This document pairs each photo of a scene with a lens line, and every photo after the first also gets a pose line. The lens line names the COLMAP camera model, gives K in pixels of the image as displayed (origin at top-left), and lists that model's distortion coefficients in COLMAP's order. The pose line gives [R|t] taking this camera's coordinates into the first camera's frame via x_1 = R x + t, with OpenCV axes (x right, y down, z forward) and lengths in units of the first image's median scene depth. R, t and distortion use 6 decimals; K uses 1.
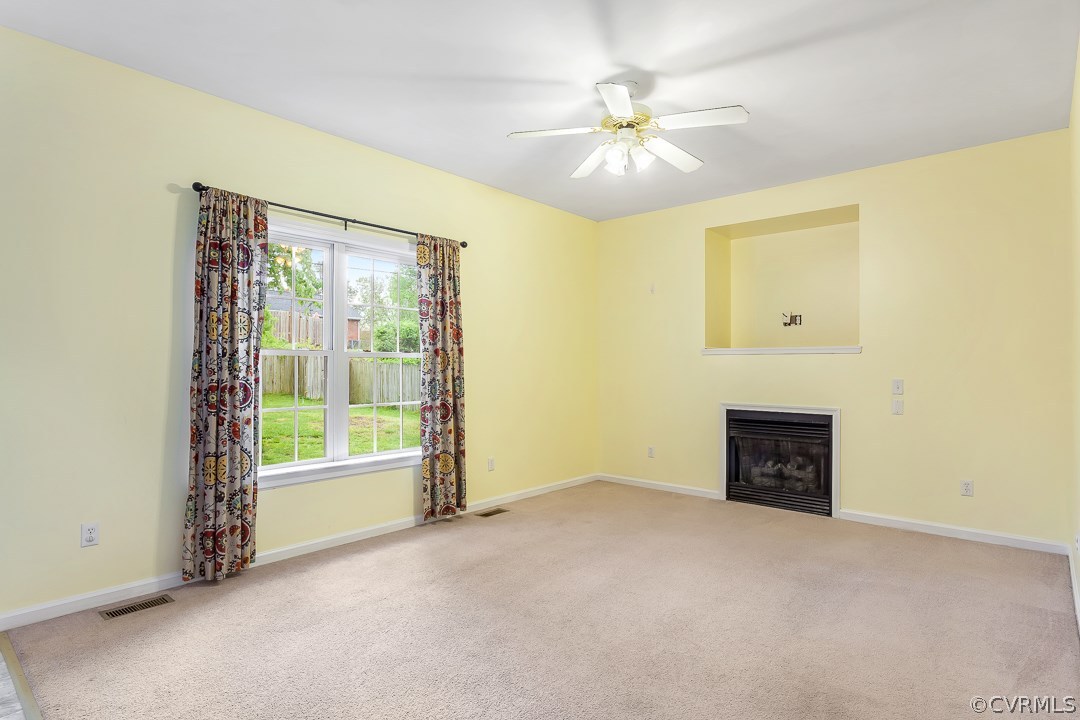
lens RADIAL K [[596.2, 0, 531.7], [0, 596.2, 363.7], [0, 0, 1]] dist [0.003281, 0.000229]
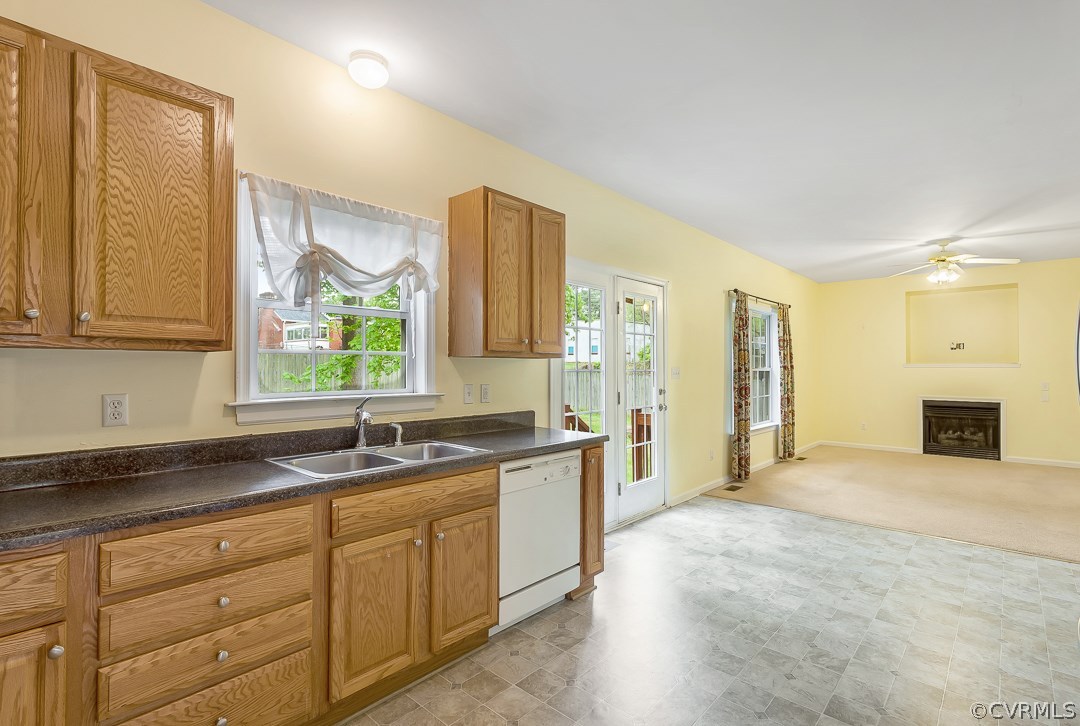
lens RADIAL K [[513.1, 0, 547.3], [0, 513.1, 362.2], [0, 0, 1]] dist [0.002039, 0.001790]
pose [[0.999751, -0.001652, -0.022262, -0.744130], [0.001484, 0.999970, -0.007570, -0.021602], [0.022274, 0.007535, 0.999724, -0.506472]]
